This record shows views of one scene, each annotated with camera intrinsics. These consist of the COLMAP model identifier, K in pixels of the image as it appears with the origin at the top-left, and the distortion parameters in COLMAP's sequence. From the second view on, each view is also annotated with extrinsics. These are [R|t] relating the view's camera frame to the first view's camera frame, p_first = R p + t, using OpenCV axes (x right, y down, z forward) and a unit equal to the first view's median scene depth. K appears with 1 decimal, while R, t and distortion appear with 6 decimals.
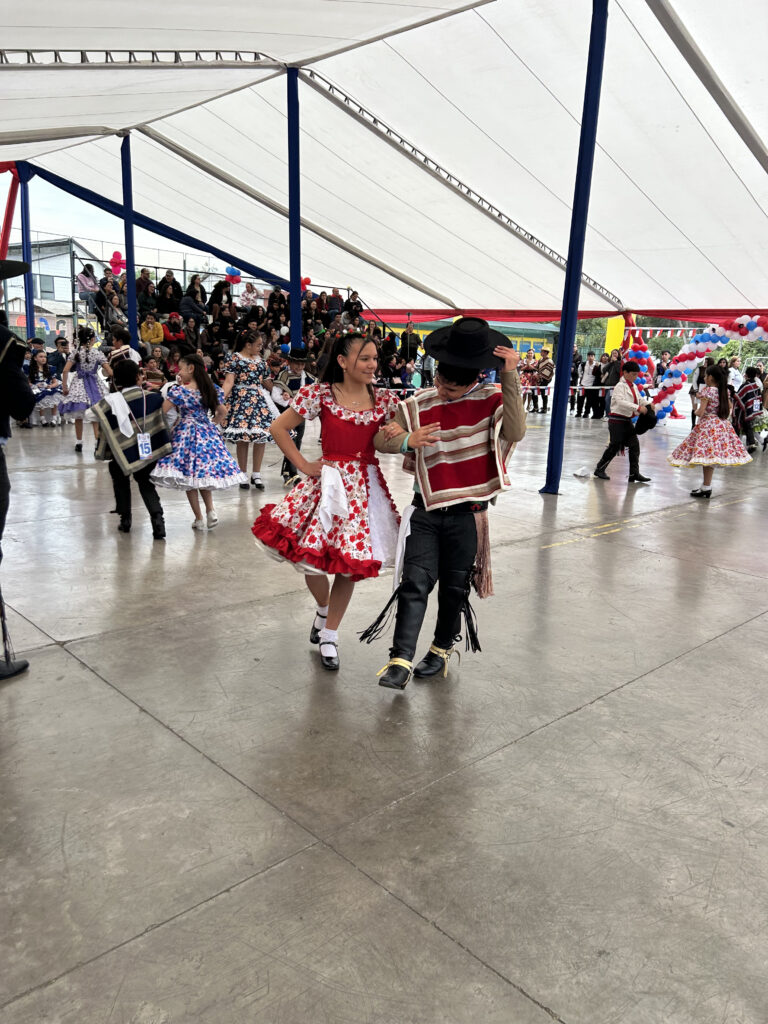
lens RADIAL K [[759.0, 0, 398.9], [0, 759.0, 515.0], [0, 0, 1]] dist [0.063404, -0.078716]
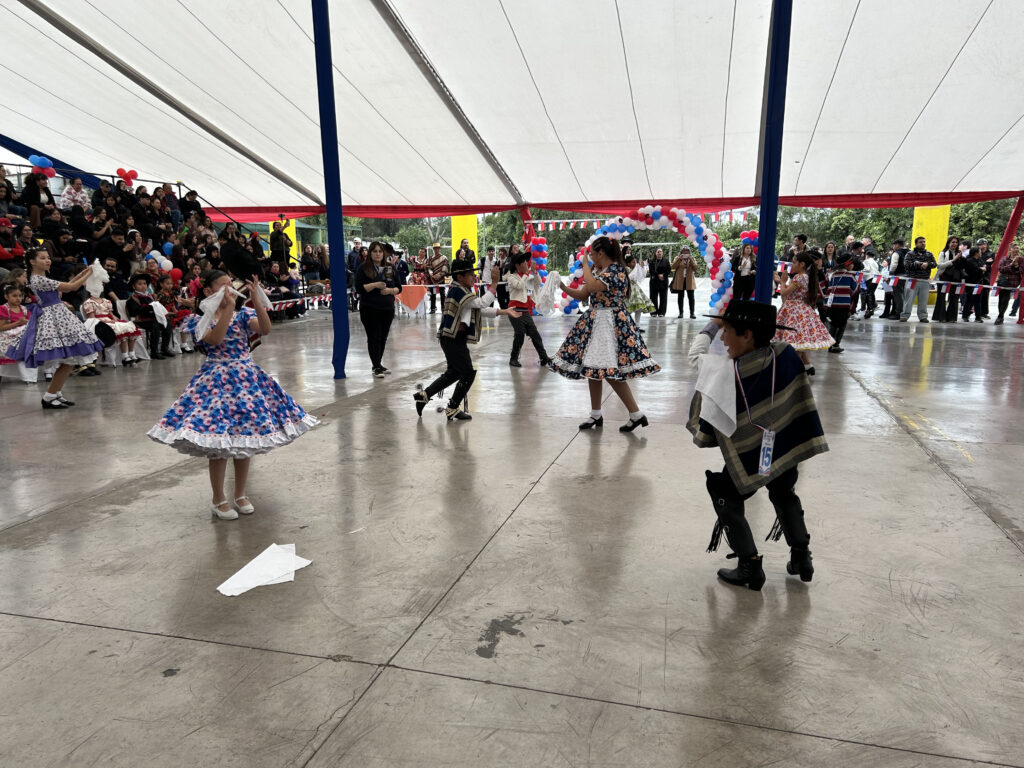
lens RADIAL K [[759.0, 0, 512.0], [0, 759.0, 384.0], [0, 0, 1]] dist [0.063404, -0.078716]
pose [[0.866932, -0.136614, 0.479340, -0.274691], [0.150350, 0.988584, 0.009829, -0.058561], [-0.475210, 0.063548, 0.877574, 0.190847]]
